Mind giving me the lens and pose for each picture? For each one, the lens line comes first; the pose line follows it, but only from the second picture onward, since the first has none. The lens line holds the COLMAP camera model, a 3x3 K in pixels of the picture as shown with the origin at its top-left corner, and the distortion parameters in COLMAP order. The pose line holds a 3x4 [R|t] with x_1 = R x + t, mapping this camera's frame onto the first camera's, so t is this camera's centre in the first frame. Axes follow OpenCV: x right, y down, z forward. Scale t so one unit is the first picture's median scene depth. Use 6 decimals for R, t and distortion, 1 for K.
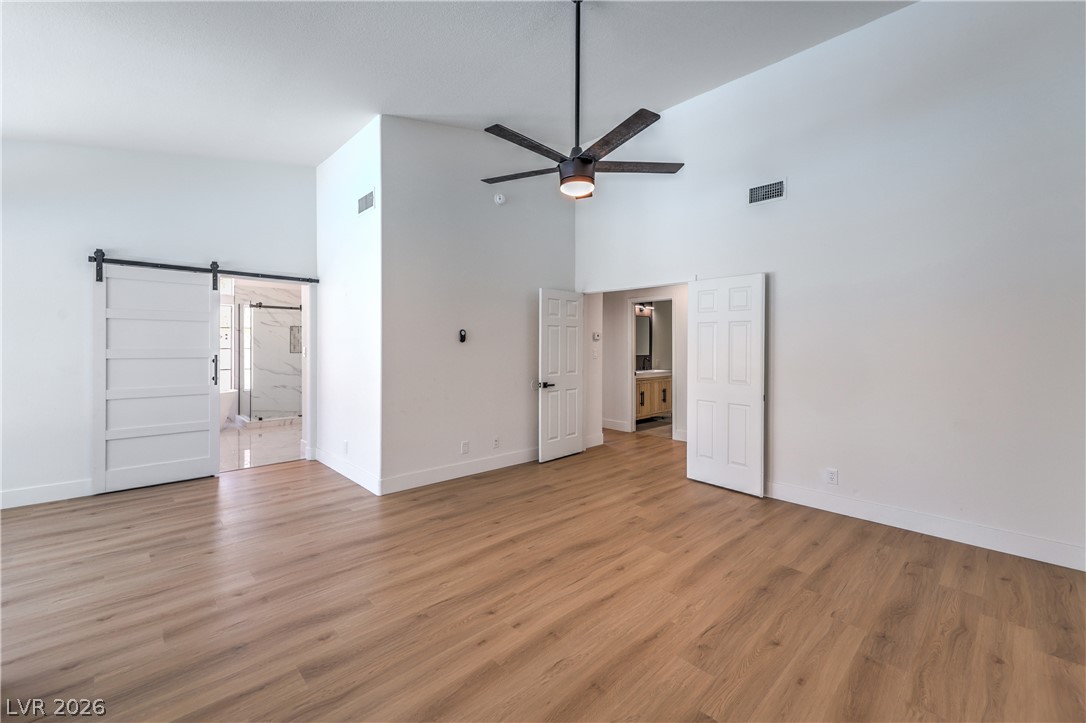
lens RADIAL K [[438.2, 0, 544.2], [0, 438.2, 355.2], [0, 0, 1]] dist [0.007861, 0.000210]
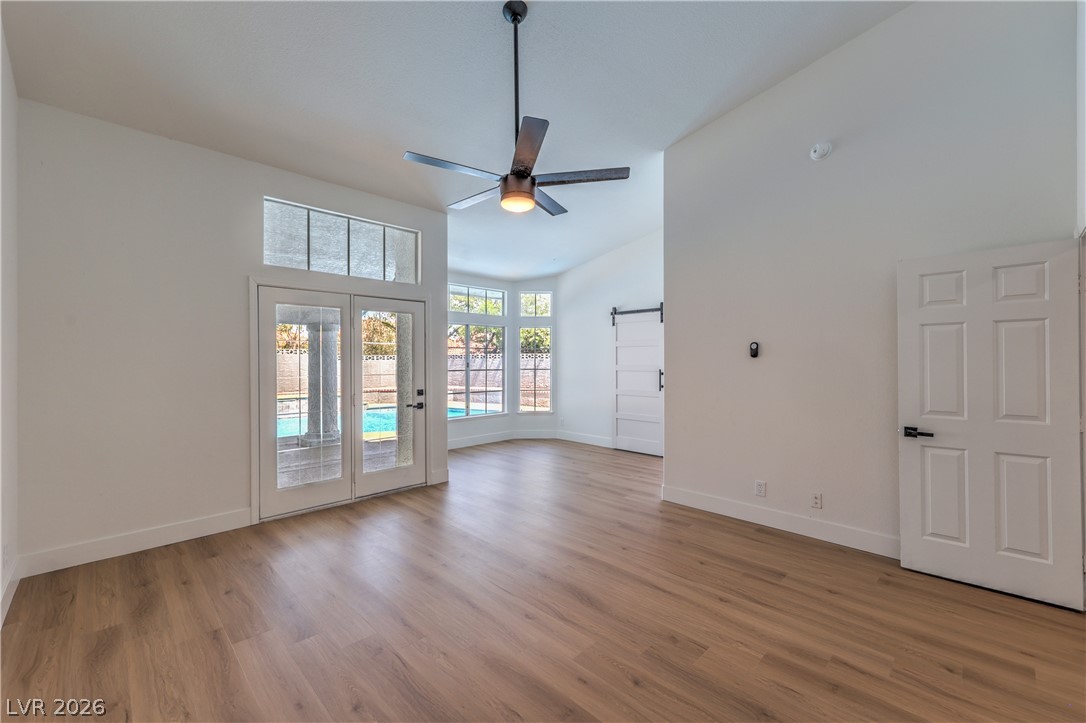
lens RADIAL K [[438.2, 0, 546.4], [0, 438.2, 361.9], [0, 0, 1]] dist [0.007861, 0.000210]
pose [[0.045786, -0.004747, -0.998940, 0.701337], [-0.023074, 0.999717, -0.005809, -0.008658], [0.998685, 0.023316, 0.045664, 0.658877]]
